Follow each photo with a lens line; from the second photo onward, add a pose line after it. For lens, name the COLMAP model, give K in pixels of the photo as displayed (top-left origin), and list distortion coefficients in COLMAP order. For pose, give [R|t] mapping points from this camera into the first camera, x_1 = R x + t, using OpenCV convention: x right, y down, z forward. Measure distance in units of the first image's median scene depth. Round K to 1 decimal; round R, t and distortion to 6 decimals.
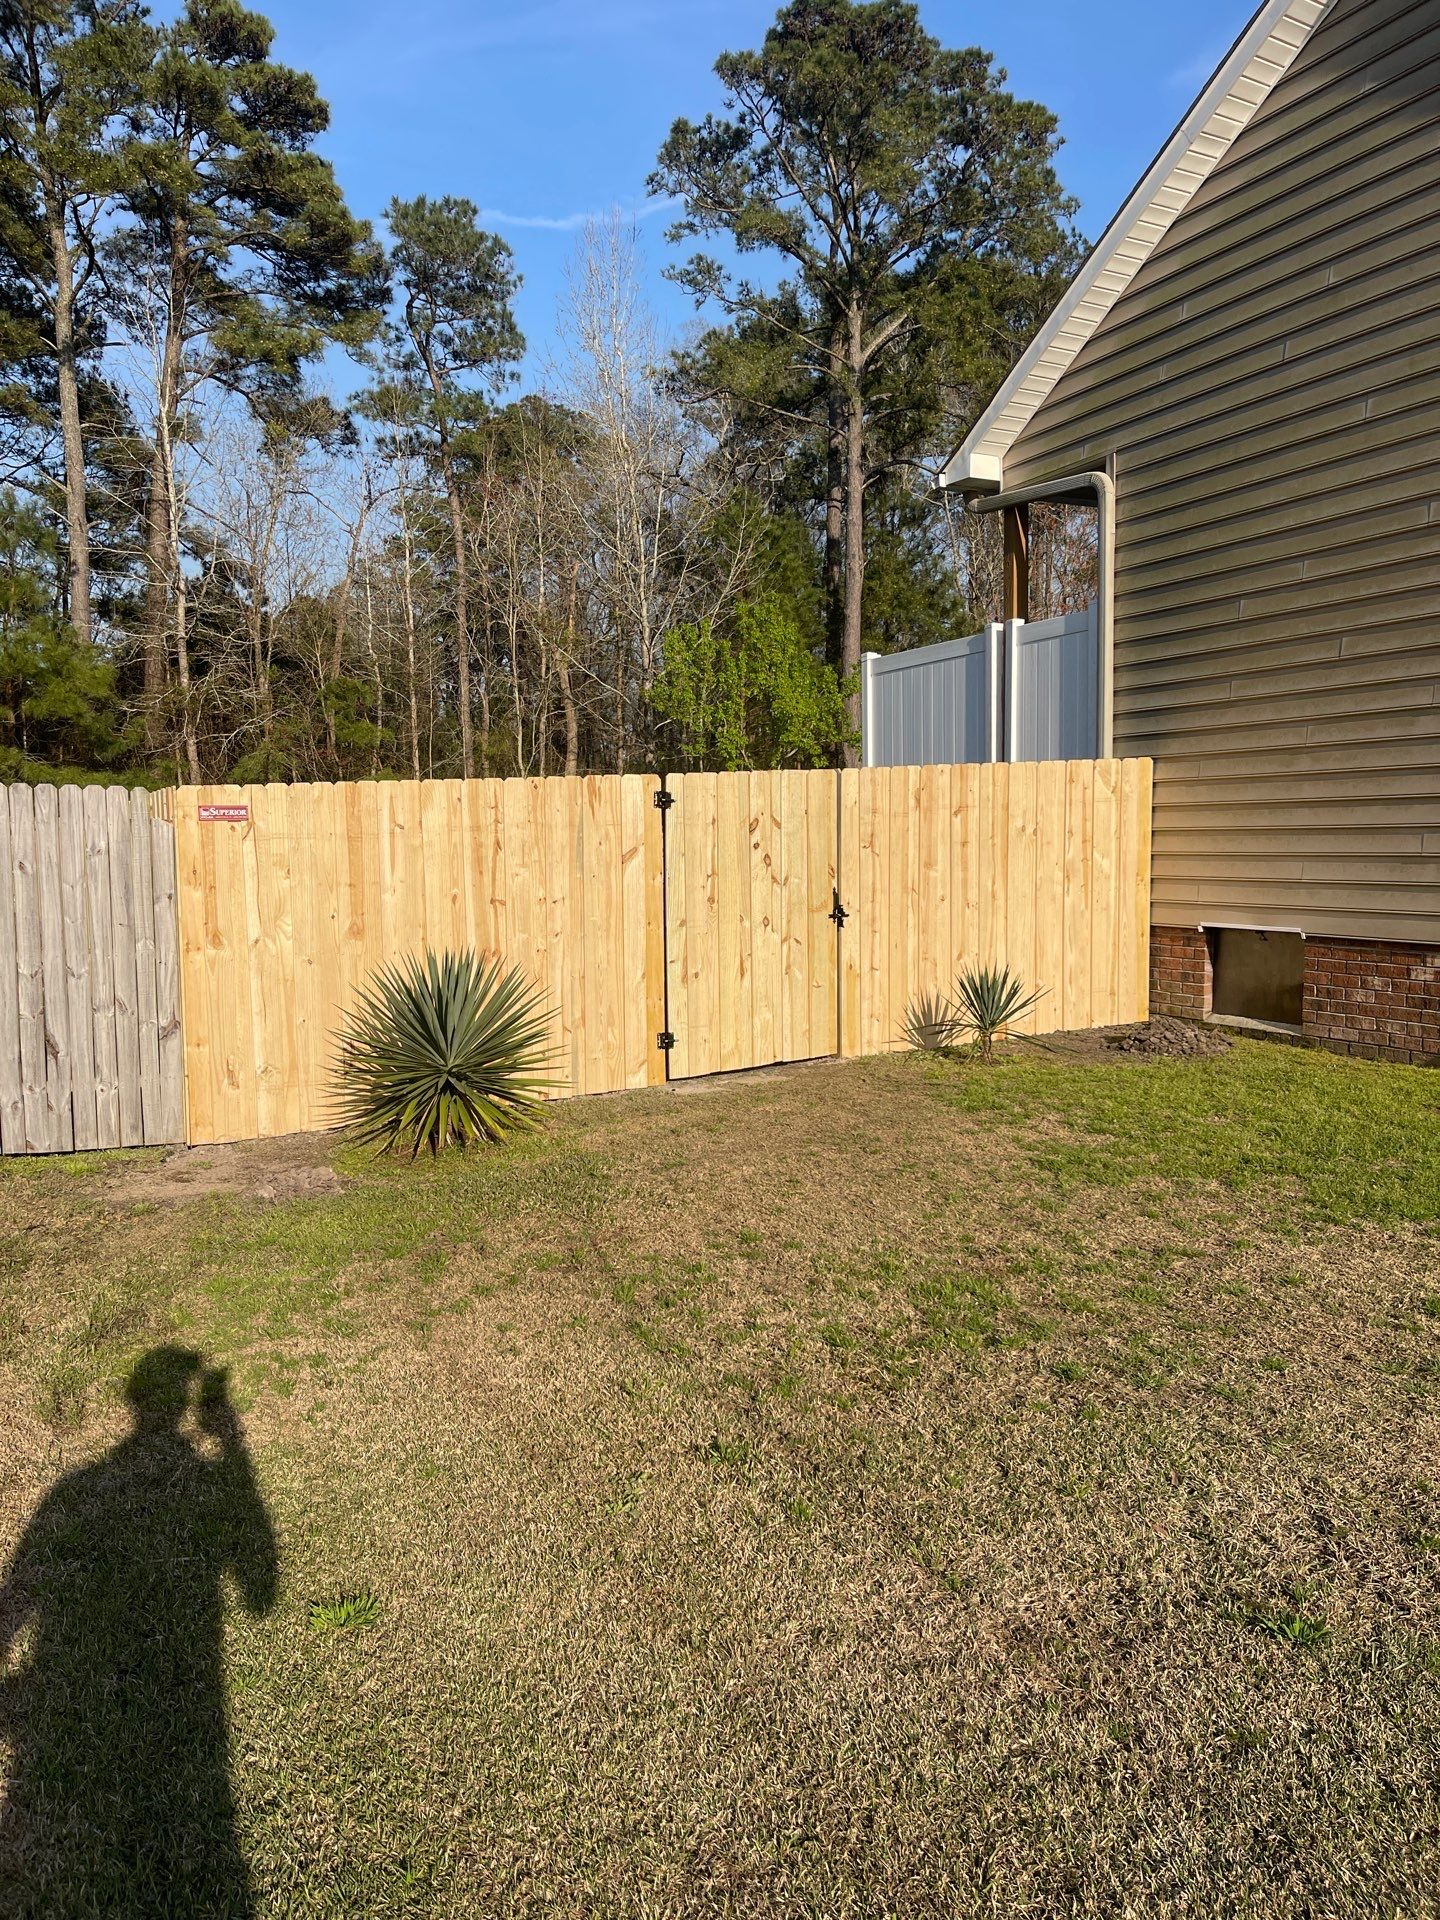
lens RADIAL K [[1434.1, 0, 738.2], [0, 1434.1, 957.4], [0, 0, 1]] dist [0.061753, -0.081068]
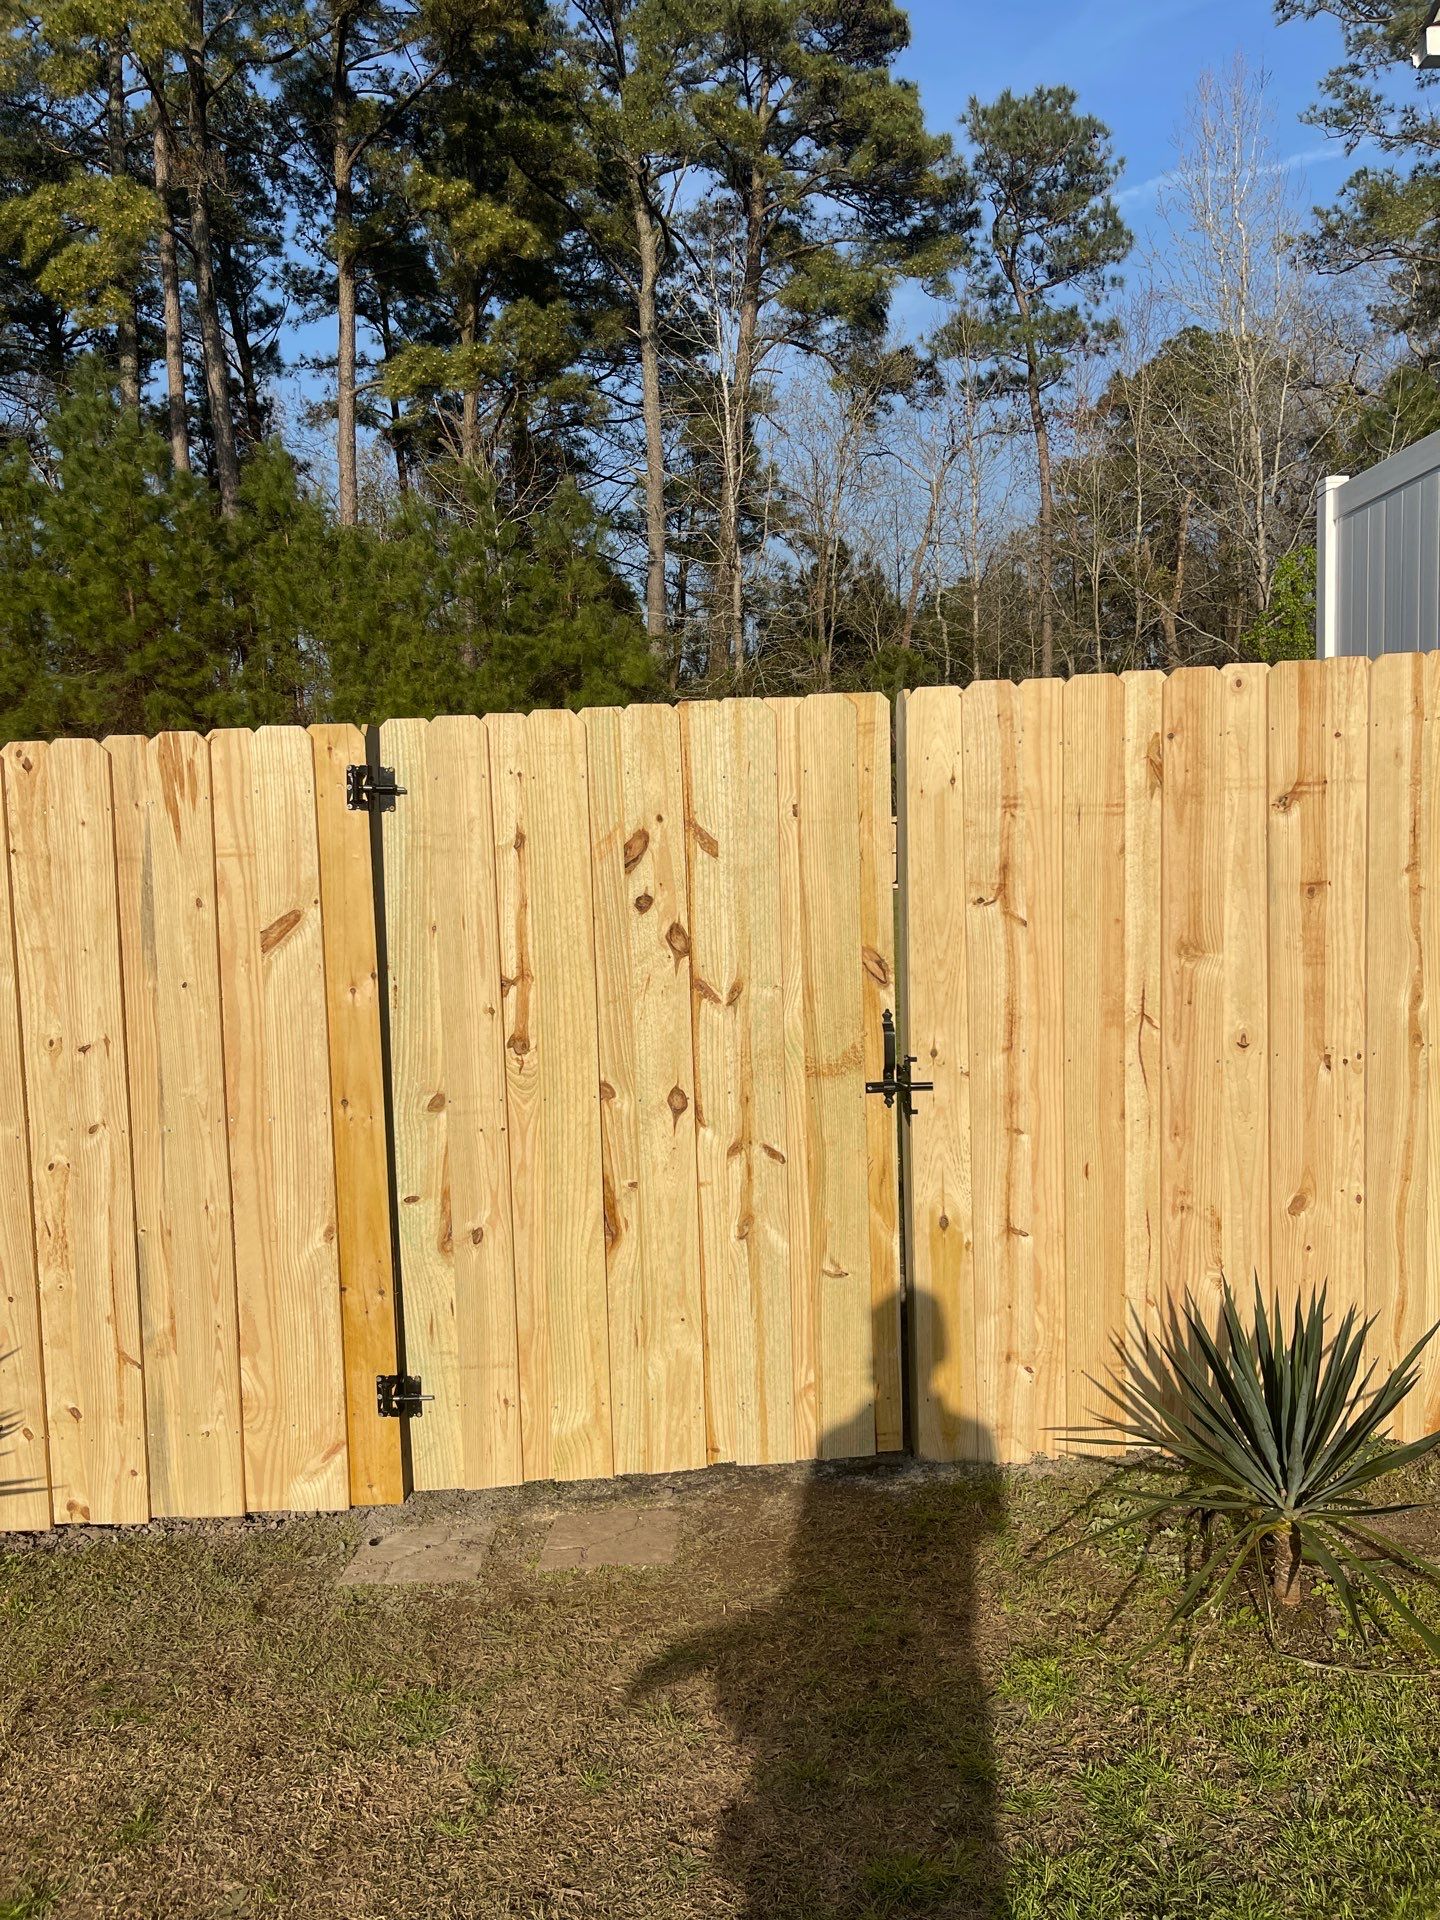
lens RADIAL K [[1434.1, 0, 742.9], [0, 1434.1, 944.1], [0, 0, 1]] dist [0.061753, -0.081068]
pose [[0.893770, 0.023425, -0.447914, 0.195245], [-0.021161, 0.999725, 0.010059, -0.067491], [0.448027, 0.000488, 0.894020, 0.637105]]
